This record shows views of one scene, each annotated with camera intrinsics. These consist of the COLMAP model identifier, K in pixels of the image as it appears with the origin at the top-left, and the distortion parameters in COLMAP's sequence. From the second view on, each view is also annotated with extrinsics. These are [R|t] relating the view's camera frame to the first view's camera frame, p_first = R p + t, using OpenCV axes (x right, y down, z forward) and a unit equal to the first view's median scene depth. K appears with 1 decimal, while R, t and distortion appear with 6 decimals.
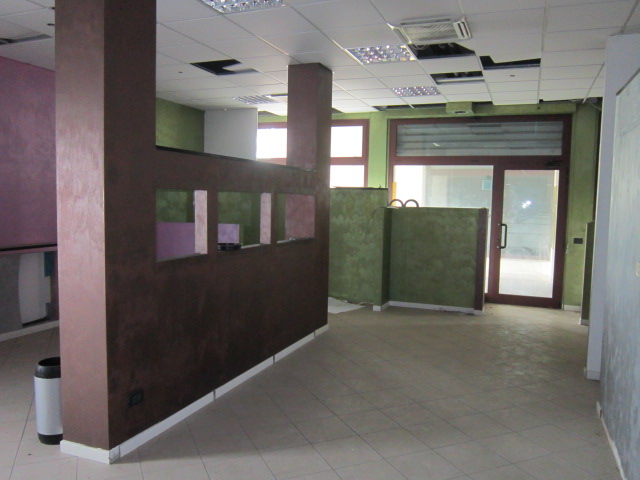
lens RADIAL K [[522.4, 0, 323.3], [0, 522.4, 238.8], [0, 0, 1]] dist [-0.050580, 0.026156]
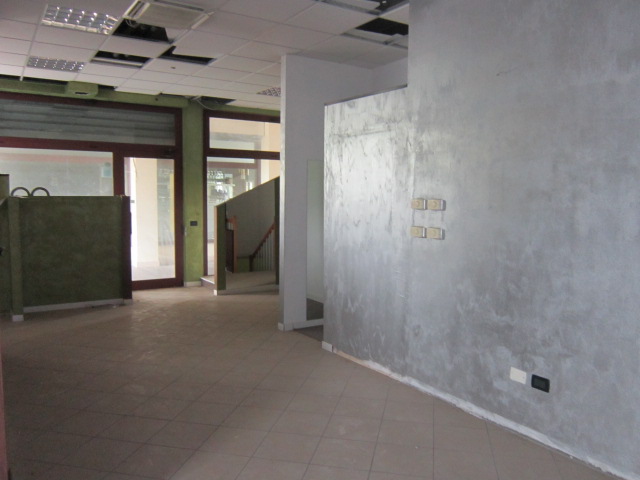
lens RADIAL K [[522.4, 0, 325.6], [0, 522.4, 241.6], [0, 0, 1]] dist [-0.050580, 0.026156]
pose [[0.581086, -0.086618, 0.809220, -0.257785], [0.061018, 0.996158, 0.062811, -0.010297], [-0.811551, 0.012878, 0.584139, 0.108378]]
